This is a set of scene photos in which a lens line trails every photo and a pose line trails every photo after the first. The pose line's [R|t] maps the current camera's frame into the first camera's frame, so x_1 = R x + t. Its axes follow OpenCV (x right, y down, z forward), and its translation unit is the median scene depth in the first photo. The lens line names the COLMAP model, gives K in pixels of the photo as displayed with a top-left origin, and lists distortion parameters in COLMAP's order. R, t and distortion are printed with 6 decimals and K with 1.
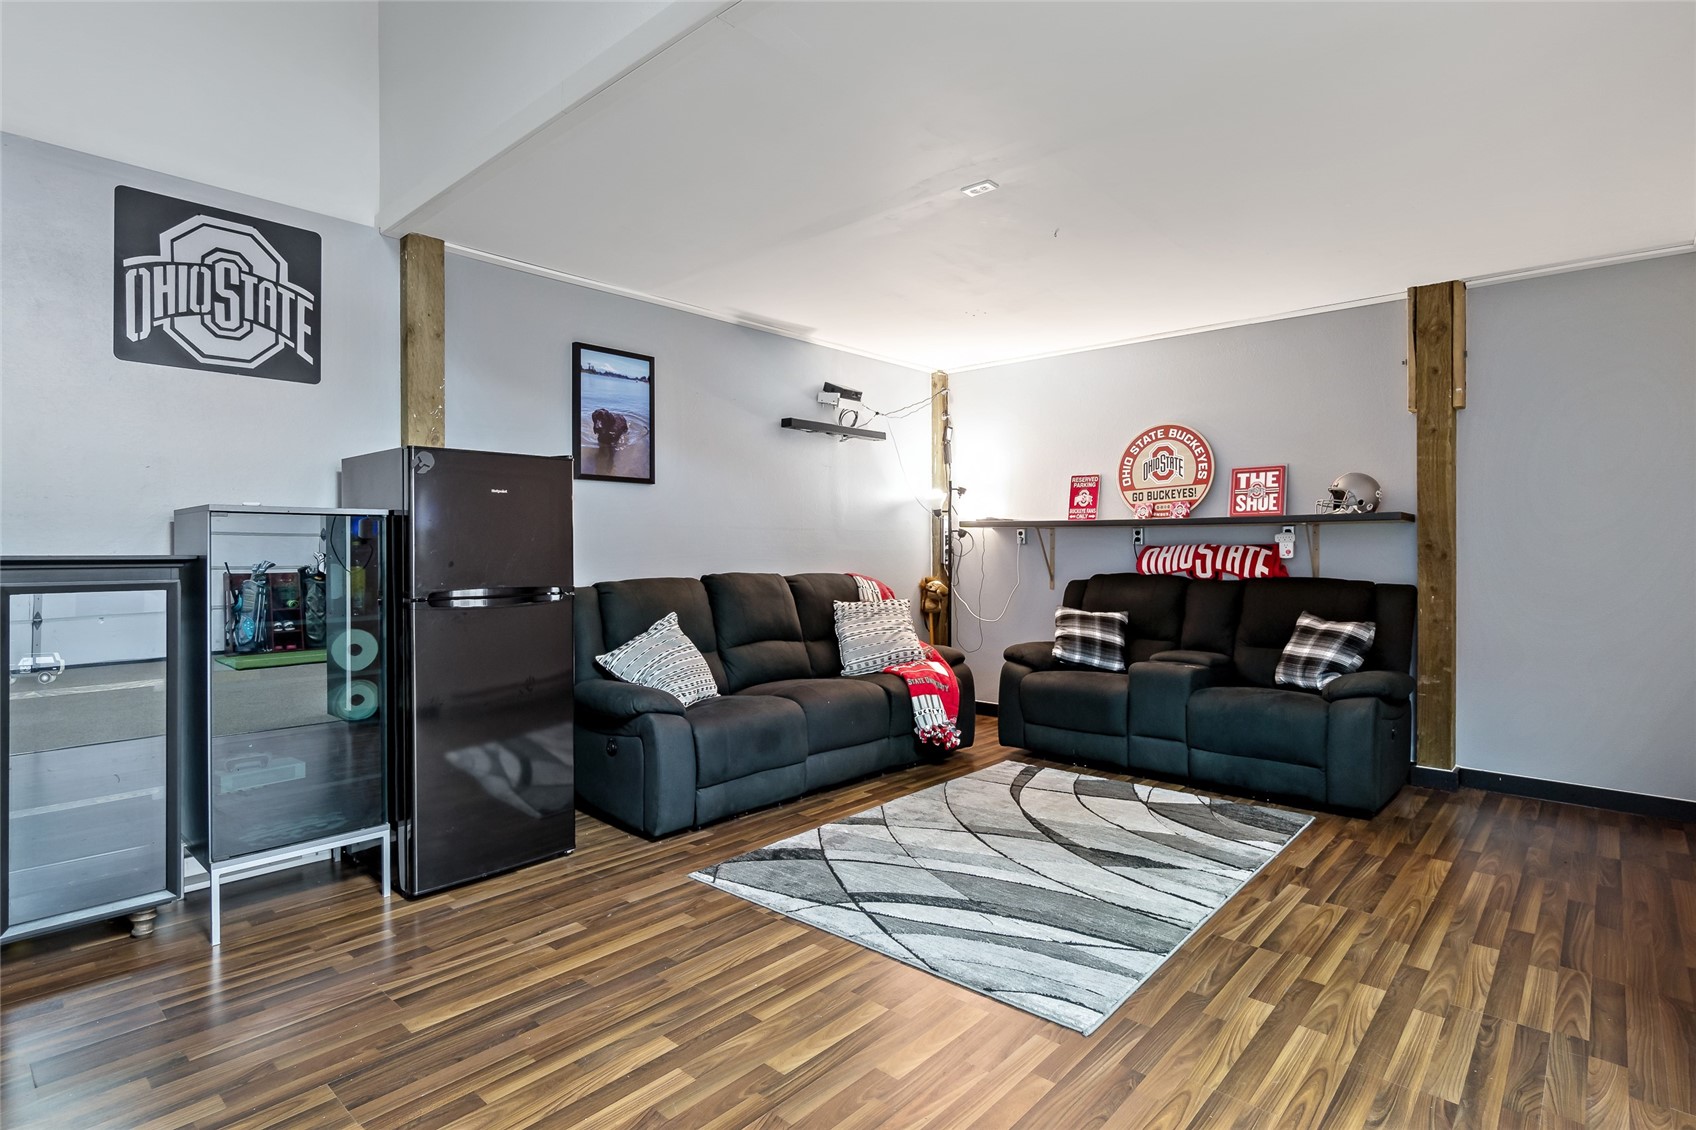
lens RADIAL K [[856.5, 0, 849.9], [0, 856.5, 557.3], [0, 0, 1]] dist [-0.011574, 0.000758]
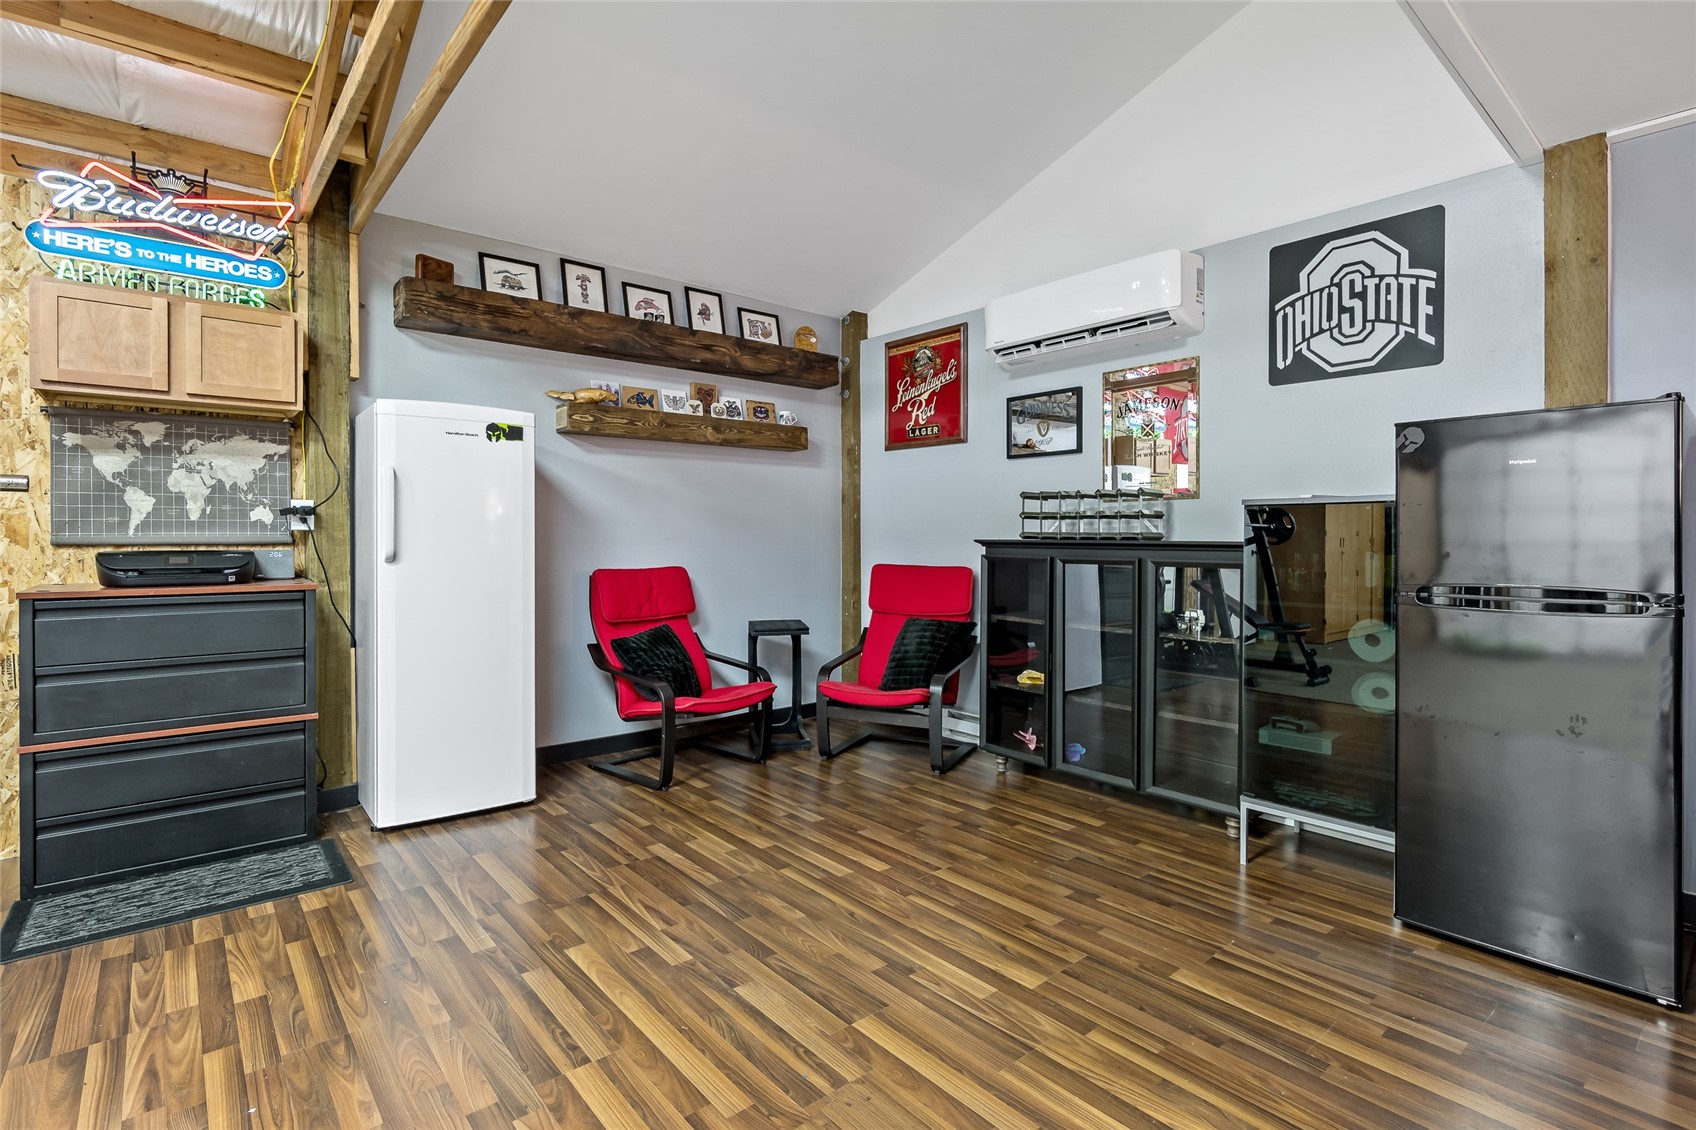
lens RADIAL K [[816.8, 0, 845.4], [0, 816.8, 552.3], [0, 0, 1]] dist [-0.002885, -0.000854]
pose [[-0.143231, 0.019787, -0.989491, 0.399606], [-0.013104, 0.999675, 0.021887, -0.004097], [0.989603, 0.016101, -0.142925, 0.505511]]
